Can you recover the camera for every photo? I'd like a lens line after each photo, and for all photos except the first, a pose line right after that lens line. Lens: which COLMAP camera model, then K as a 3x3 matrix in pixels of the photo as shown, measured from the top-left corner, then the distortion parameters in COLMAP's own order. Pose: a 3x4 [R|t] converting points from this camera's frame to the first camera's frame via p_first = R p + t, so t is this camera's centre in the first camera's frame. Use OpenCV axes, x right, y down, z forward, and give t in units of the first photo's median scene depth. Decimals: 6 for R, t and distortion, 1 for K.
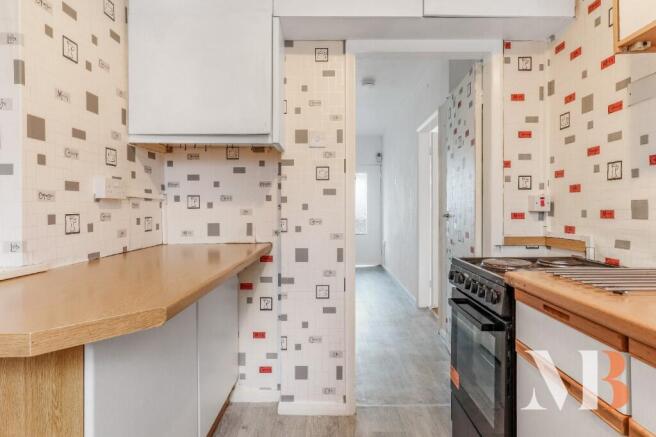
lens RADIAL K [[346.8, 0, 335.6], [0, 346.8, 211.4], [0, 0, 1]] dist [-0.010126, 0.010753]
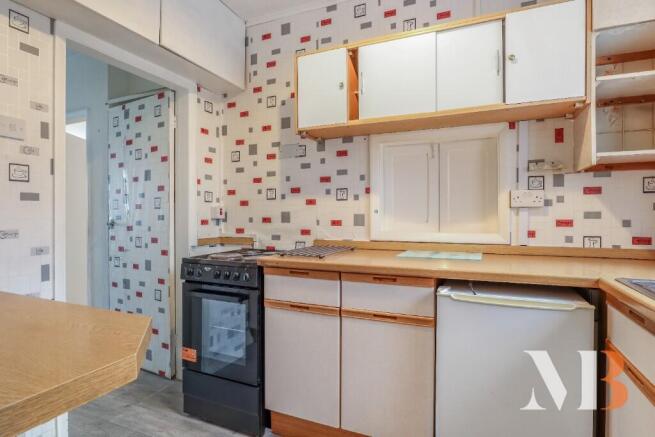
lens RADIAL K [[346.3, 0, 330.0], [0, 346.3, 216.9], [0, 0, 1]] dist [-0.010126, 0.010753]
pose [[0.412913, -0.003156, 0.910765, -0.470128], [0.007654, 0.999971, -0.000005, -0.003735], [-0.910738, 0.006973, 0.412925, 0.035783]]
